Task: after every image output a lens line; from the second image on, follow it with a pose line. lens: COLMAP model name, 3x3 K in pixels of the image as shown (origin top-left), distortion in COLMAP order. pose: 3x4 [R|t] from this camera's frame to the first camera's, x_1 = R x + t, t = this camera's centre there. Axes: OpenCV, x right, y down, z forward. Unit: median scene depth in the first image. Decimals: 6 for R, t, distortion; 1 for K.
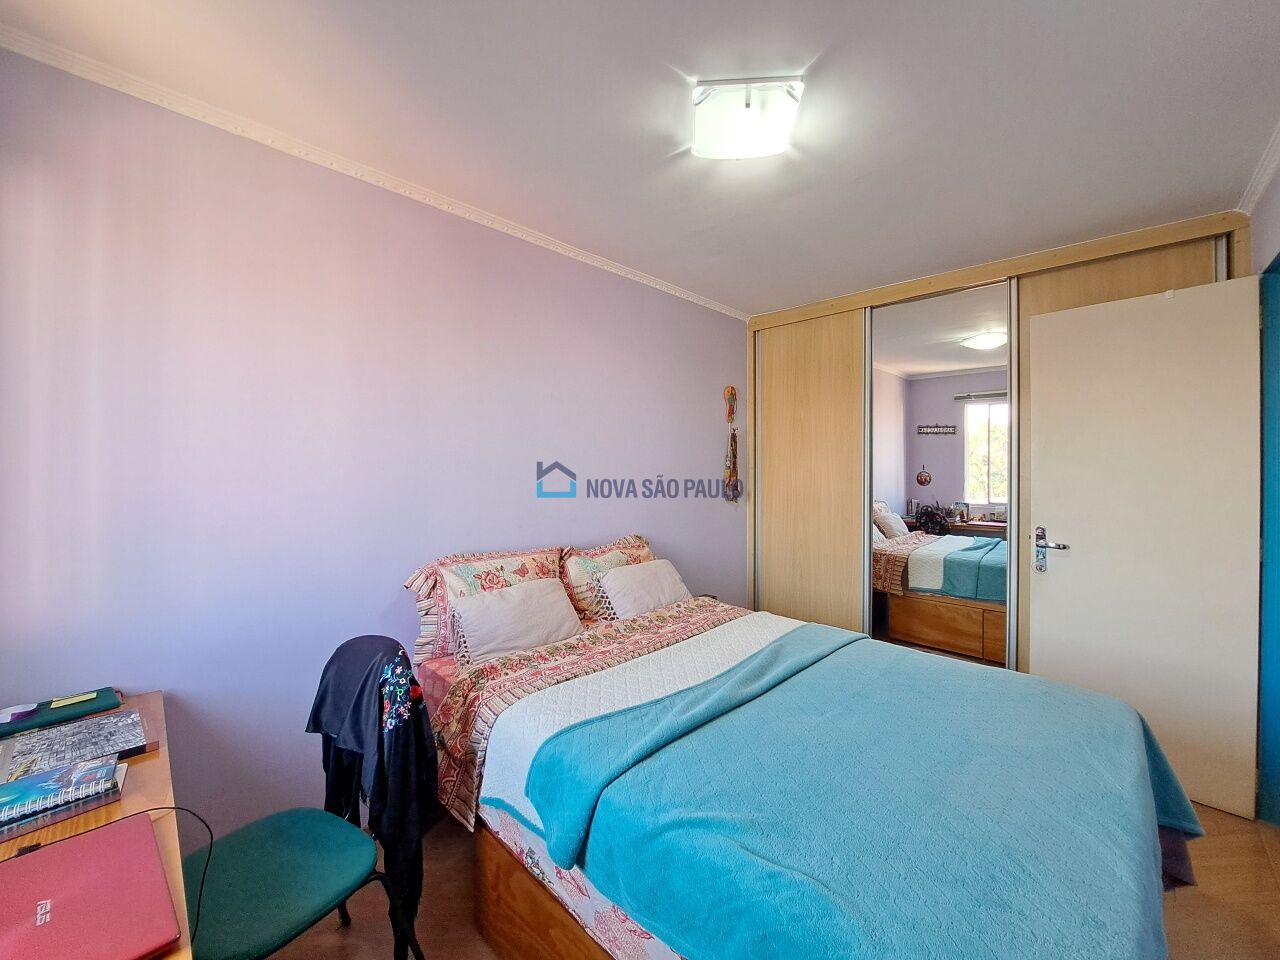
lens RADIAL K [[517.0, 0, 632.1], [0, 517.0, 472.3], [0, 0, 1]] dist [-0.000468, -0.000078]
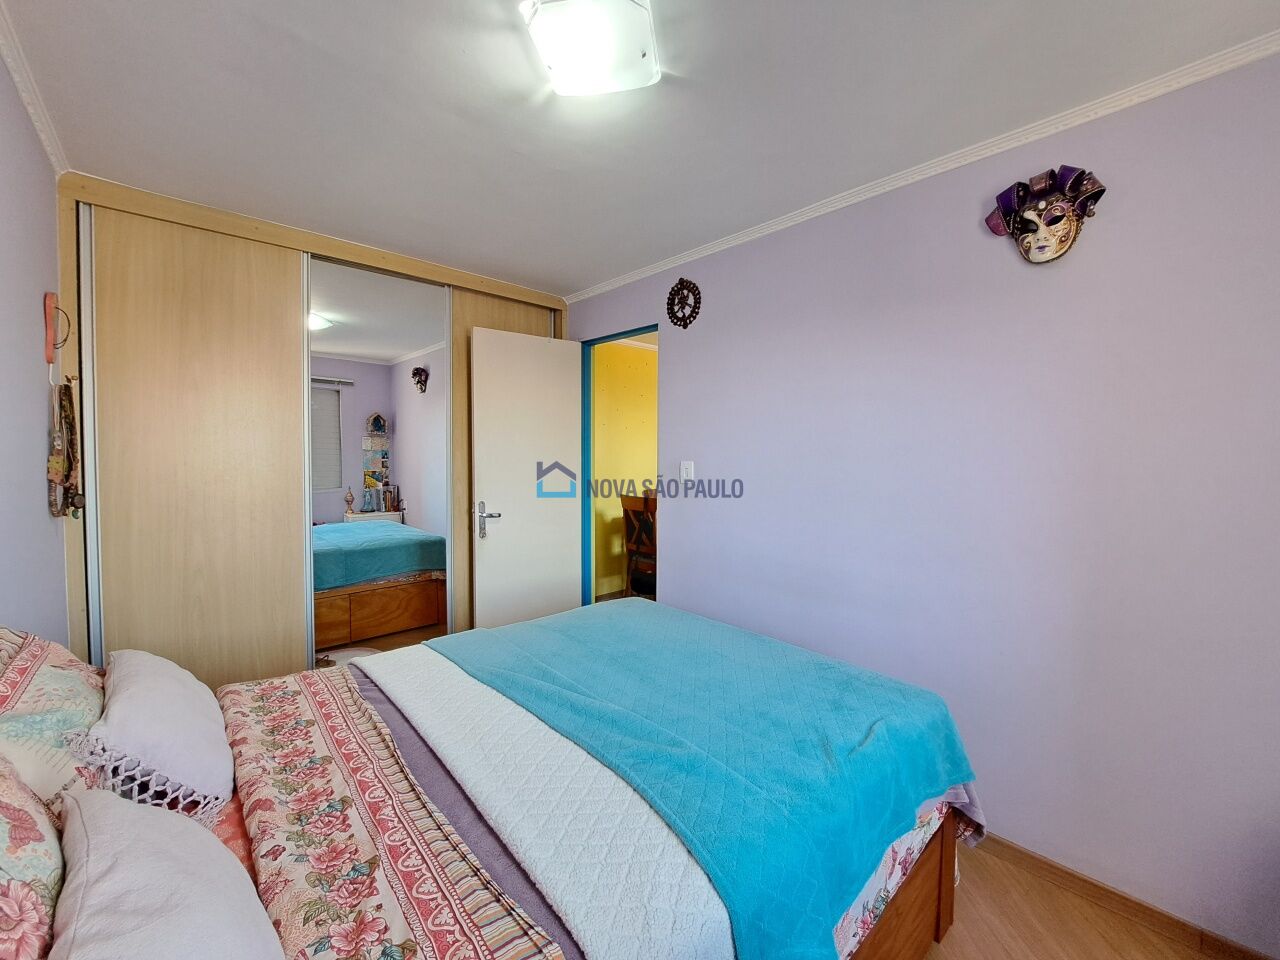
lens RADIAL K [[517.0, 0, 632.1], [0, 517.0, 472.3], [0, 0, 1]] dist [-0.000468, -0.000078]
pose [[0.059944, -0.039513, 0.997419, -0.413401], [-0.001516, 0.999211, 0.039675, -0.012937], [-0.998201, -0.003890, 0.059837, 0.574449]]
